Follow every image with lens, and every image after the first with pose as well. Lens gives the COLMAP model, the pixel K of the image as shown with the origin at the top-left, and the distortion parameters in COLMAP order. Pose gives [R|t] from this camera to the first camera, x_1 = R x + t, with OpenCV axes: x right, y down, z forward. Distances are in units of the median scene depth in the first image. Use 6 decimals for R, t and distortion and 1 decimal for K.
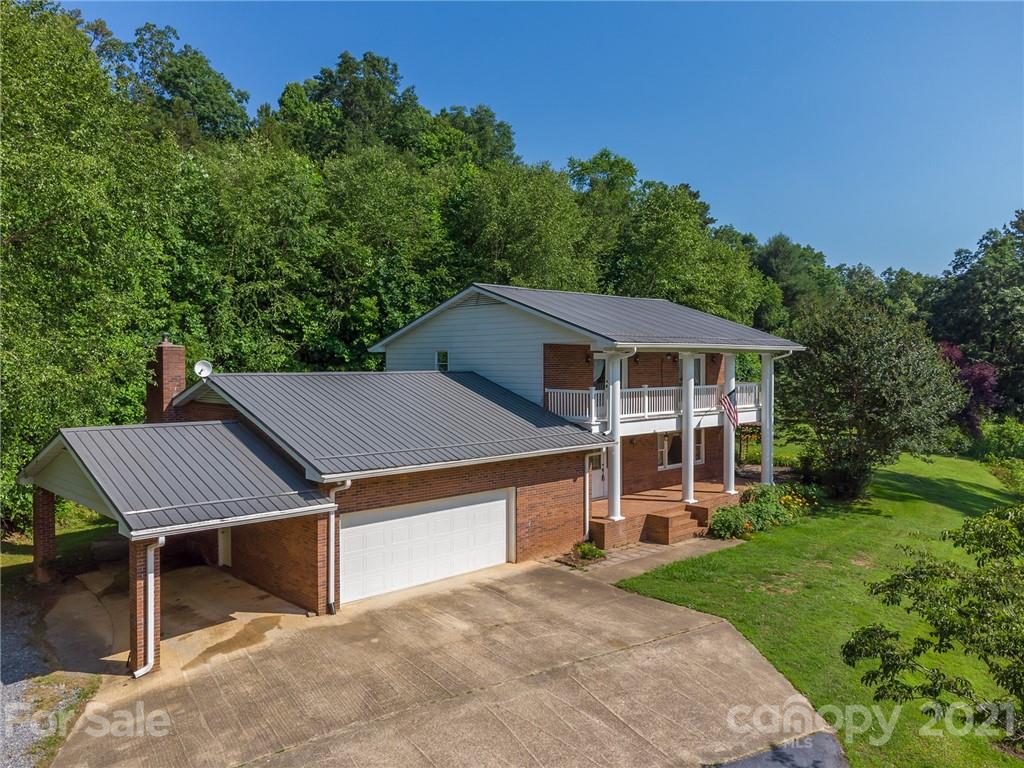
lens RADIAL K [[769.0, 0, 513.1], [0, 769.0, 409.0], [0, 0, 1]] dist [0.030841, -0.002532]
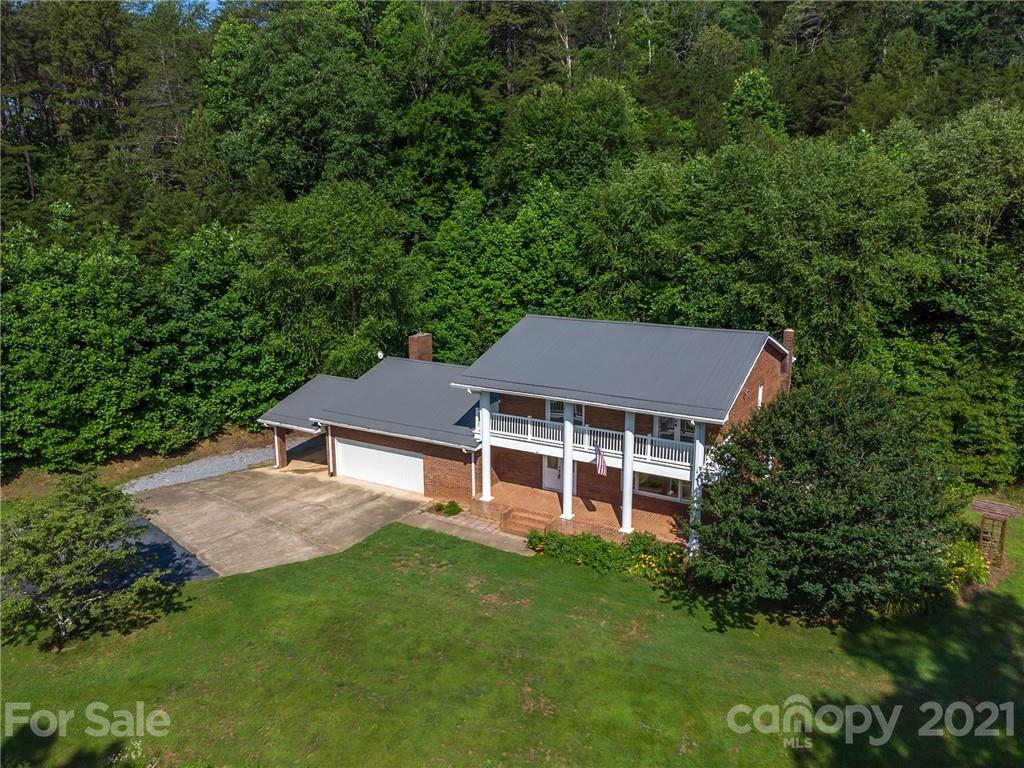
lens RADIAL K [[745.4, 0, 512.0], [0, 745.4, 384.0], [0, 0, 1]] dist [0.005082, 0.001699]
pose [[0.268918, 0.211842, -0.939578, 1.478539], [-0.058182, 0.977304, 0.203695, -0.374651], [0.961404, -0.000111, 0.275140, 0.683099]]
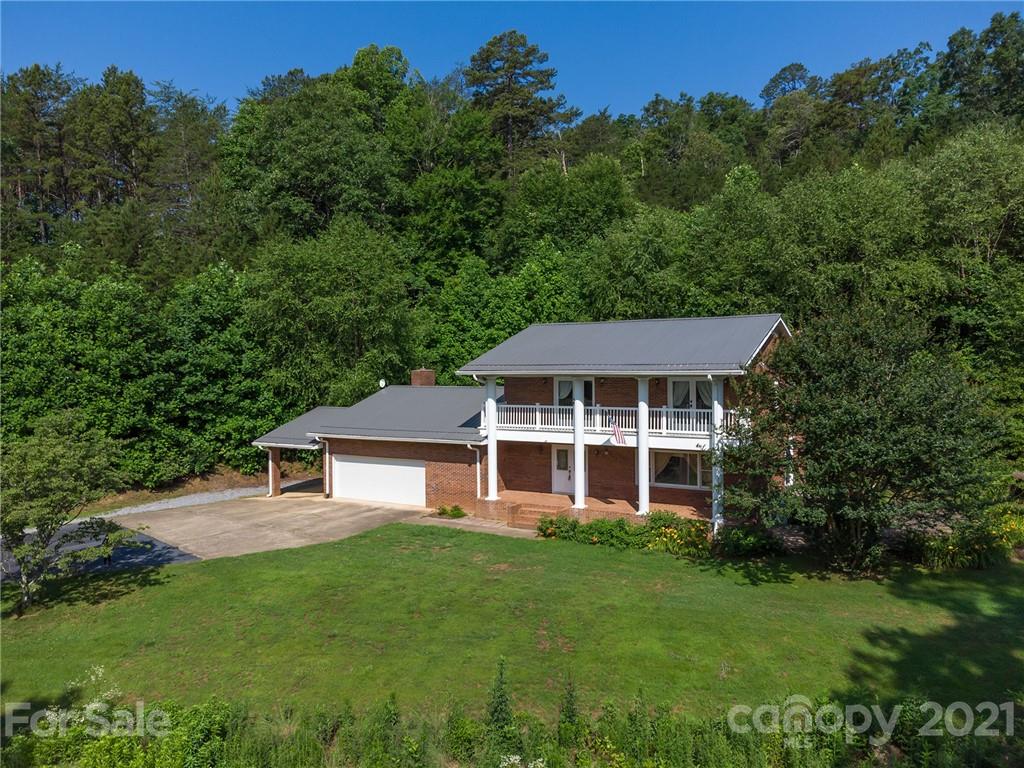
lens RADIAL K [[755.1, 0, 512.0], [0, 755.1, 384.0], [0, 0, 1]] dist [0.005616, 0.001774]
pose [[0.269759, 0.019423, -0.962732, 1.480764], [-0.051445, 0.998659, 0.005733, -0.074131], [0.961553, 0.047981, 0.270397, 0.686058]]
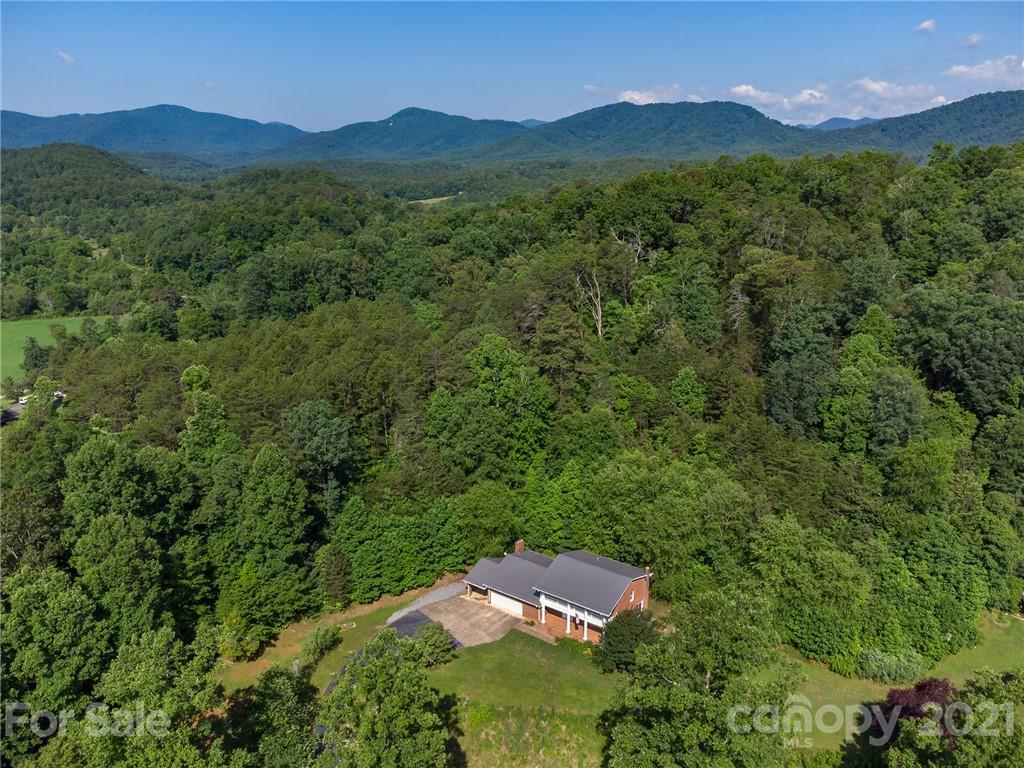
lens RADIAL K [[720.3, 0, 512.0], [0, 720.3, 384.0], [0, 0, 1]] dist [0.091914, 0.000443]
pose [[0.176210, 0.235954, -0.955655, 4.001590], [-0.060665, 0.971603, 0.228706, -2.263526], [0.982481, 0.017674, 0.185521, 0.002453]]
